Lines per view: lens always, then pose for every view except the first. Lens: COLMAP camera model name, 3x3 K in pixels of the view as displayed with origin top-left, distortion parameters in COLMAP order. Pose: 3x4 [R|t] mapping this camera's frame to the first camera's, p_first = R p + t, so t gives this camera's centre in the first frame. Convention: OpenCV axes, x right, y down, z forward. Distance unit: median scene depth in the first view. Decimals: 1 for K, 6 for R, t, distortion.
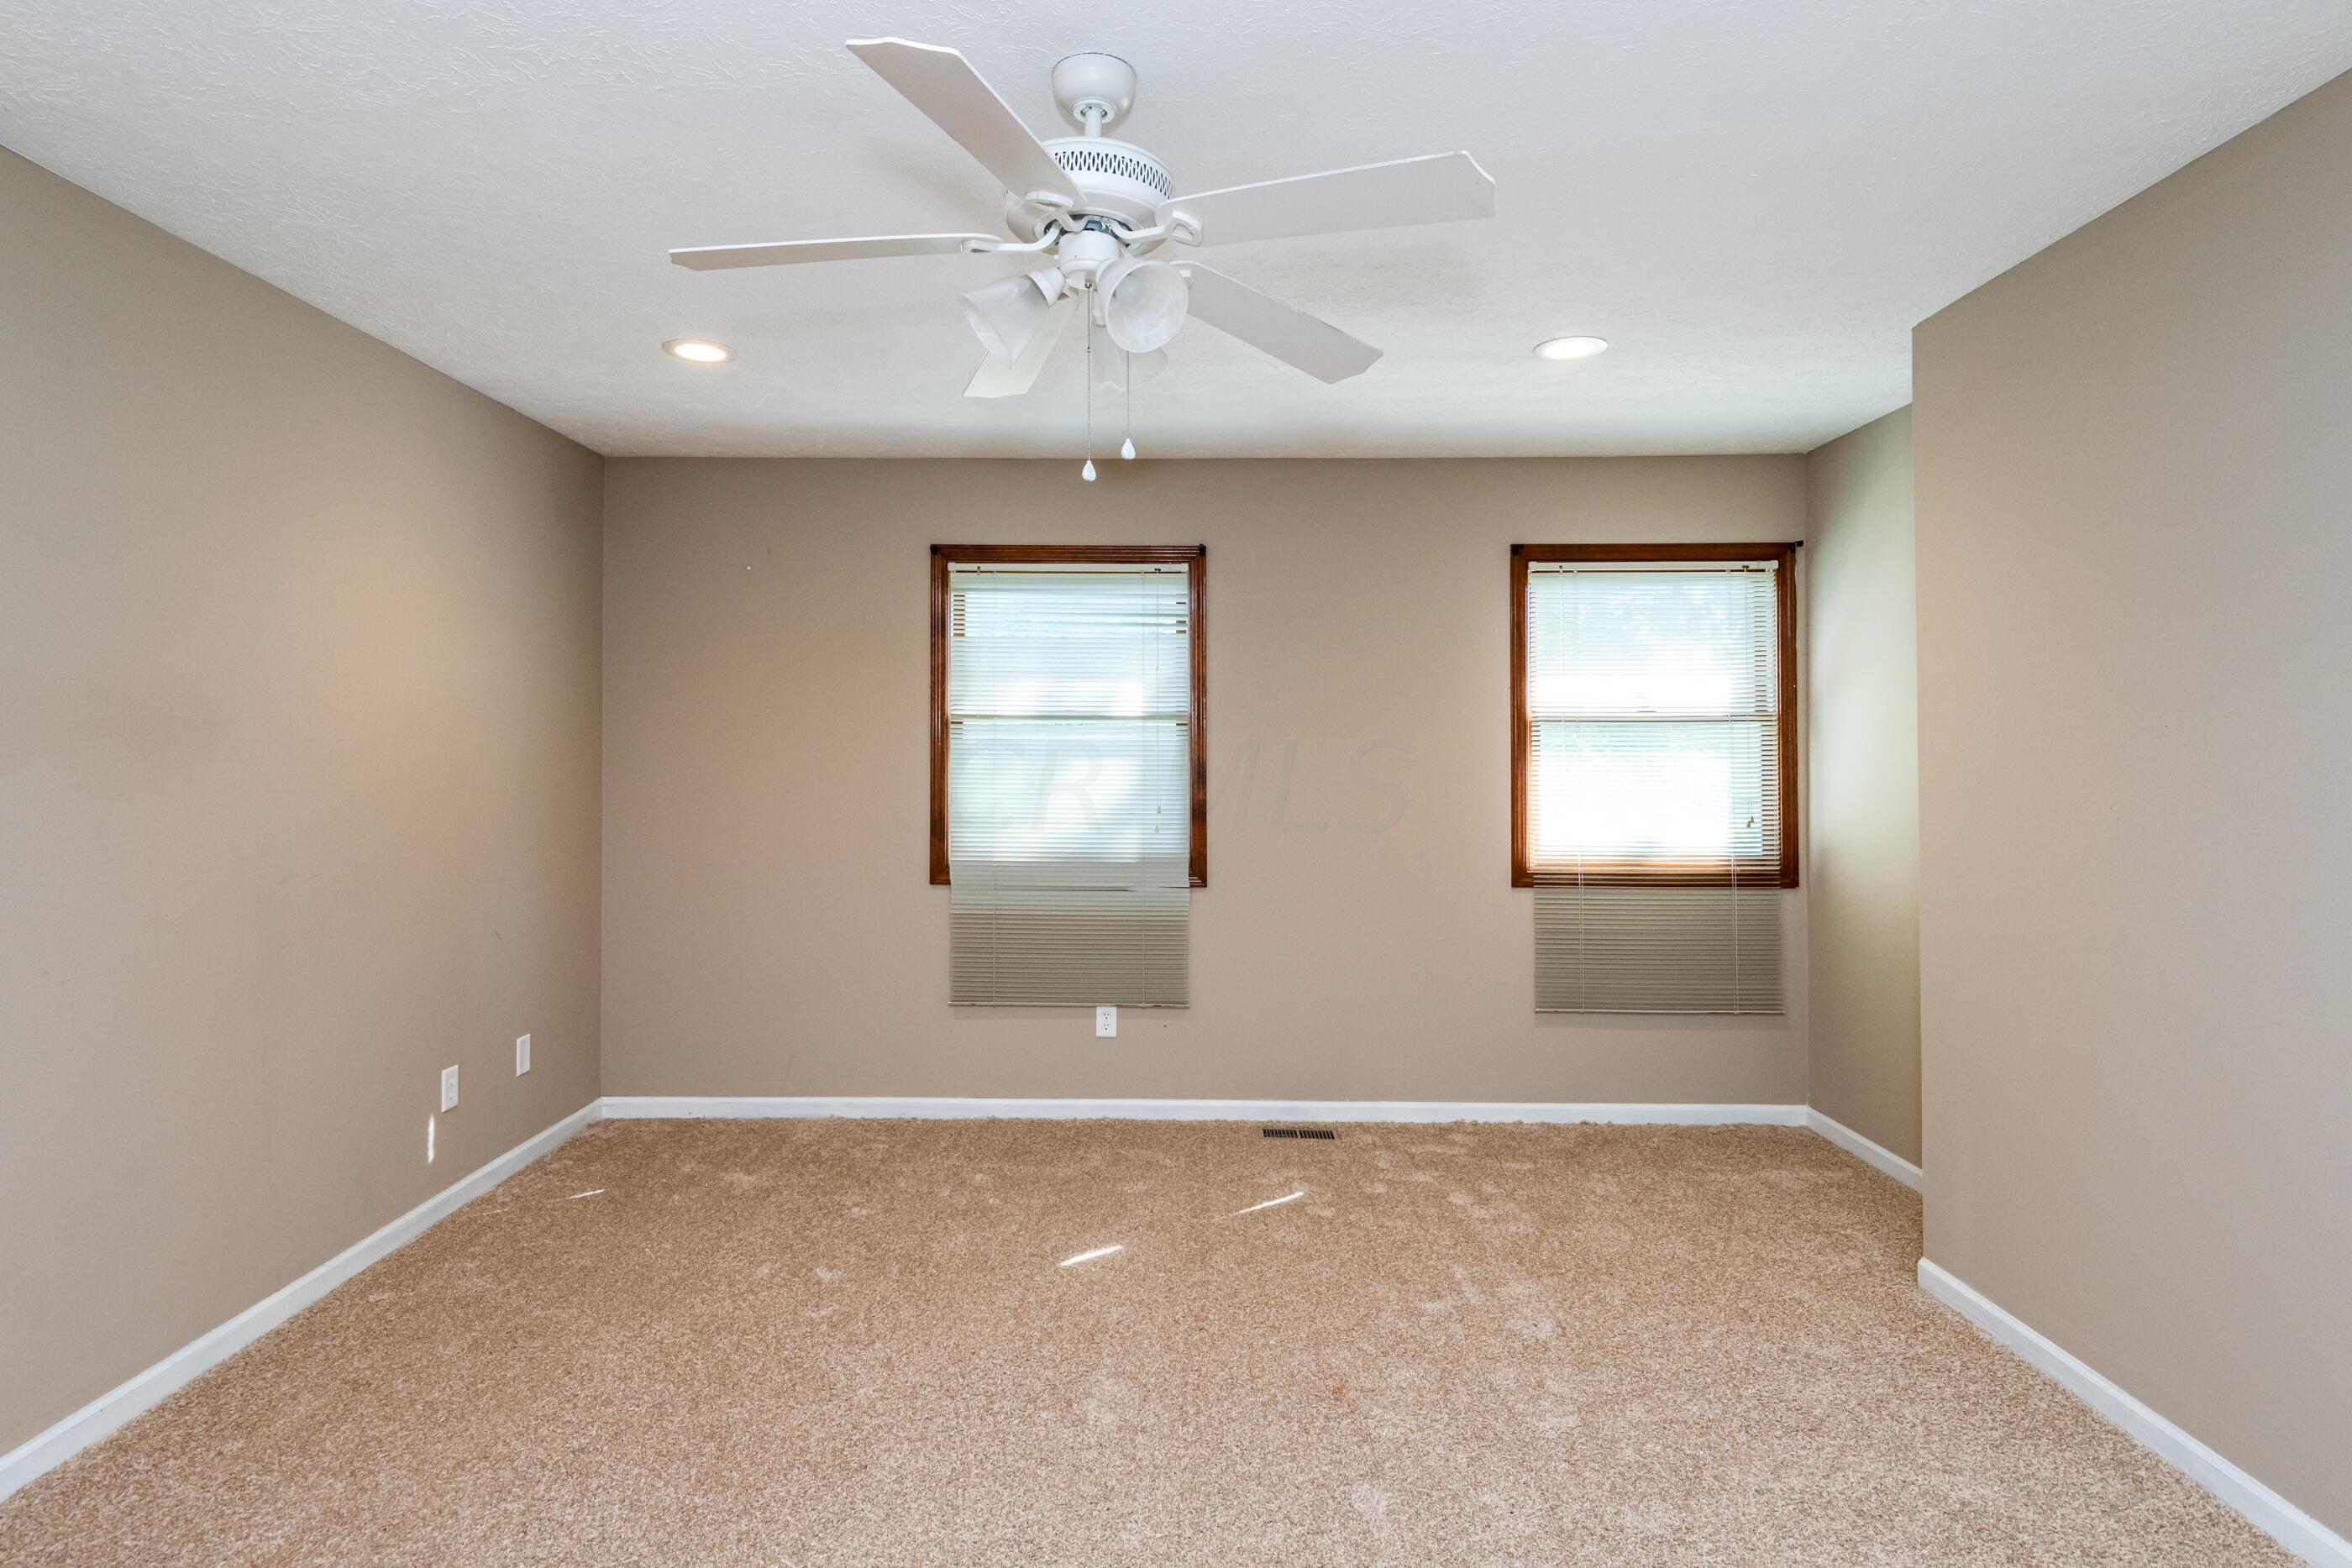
lens RADIAL K [[1185.8, 0, 1171.4], [0, 1185.8, 743.5], [0, 0, 1]] dist [0.046038, -0.035455]
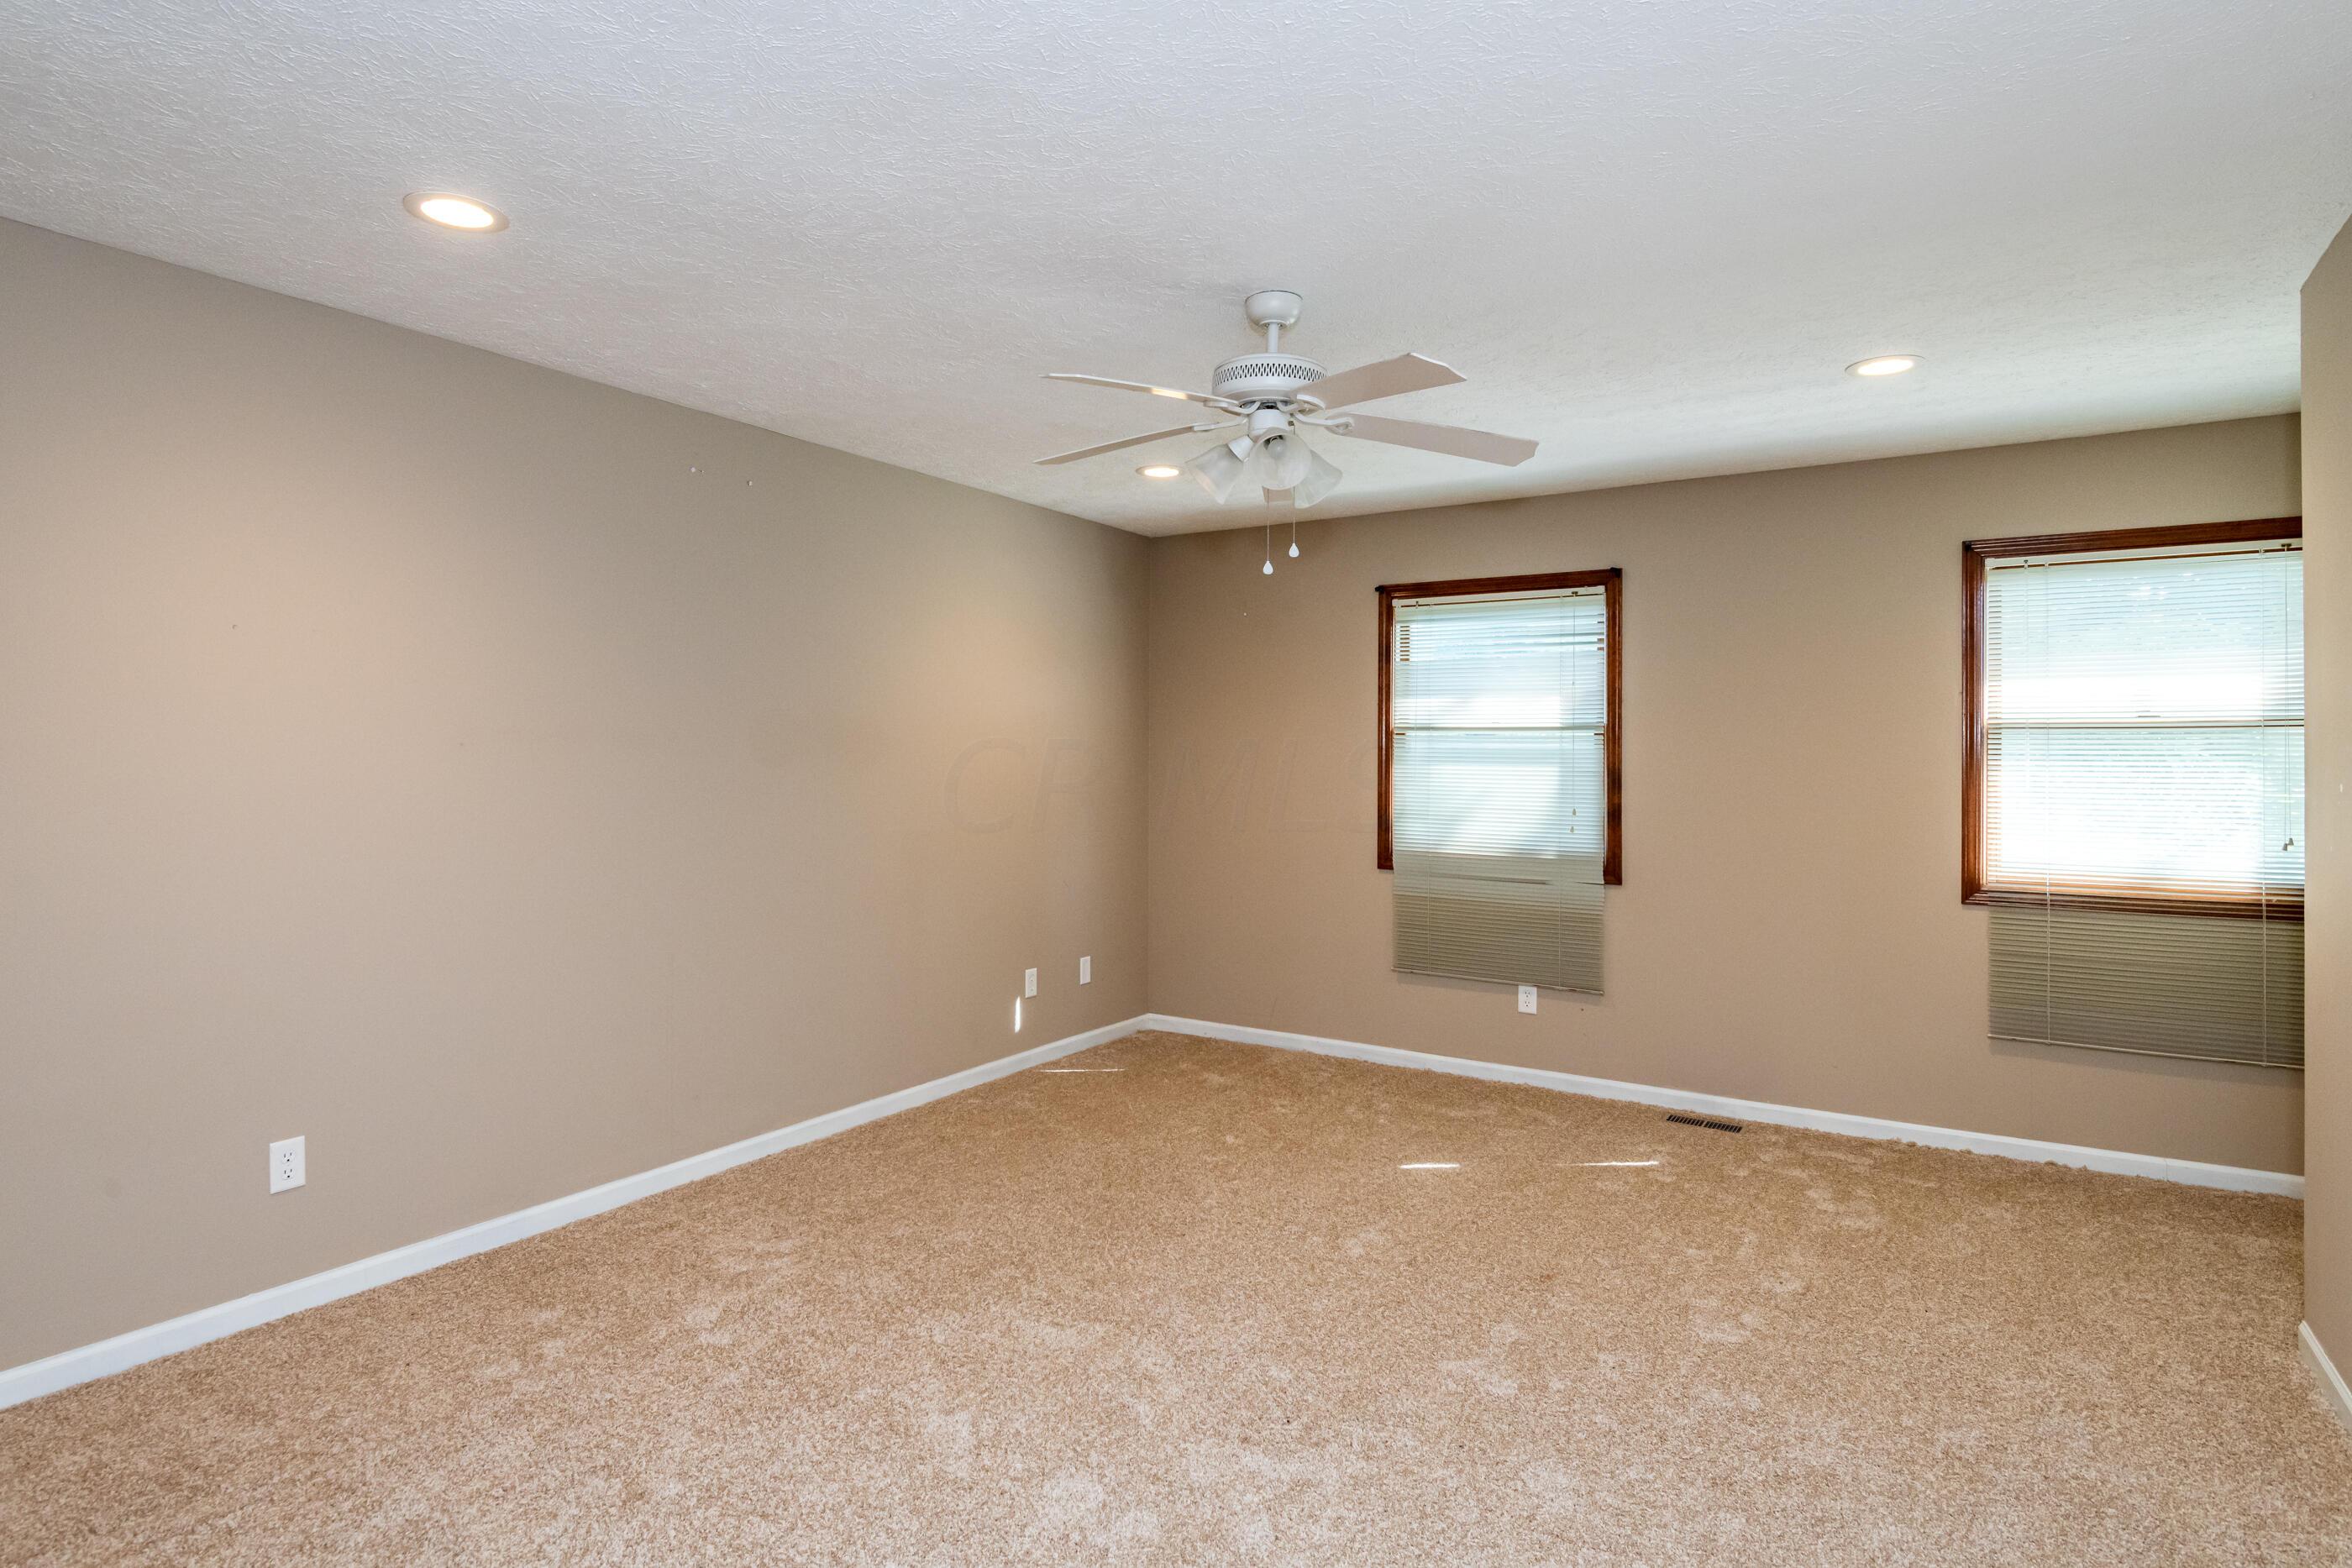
lens RADIAL K [[1181.3, 0, 1190.7], [0, 1181.3, 757.9], [0, 0, 1]] dist [0.029888, -0.019060]
pose [[0.866187, 0.003952, -0.499704, 0.229516], [-0.001150, 0.999982, 0.005914, -0.000325], [0.499718, -0.004548, 0.866176, -0.128091]]
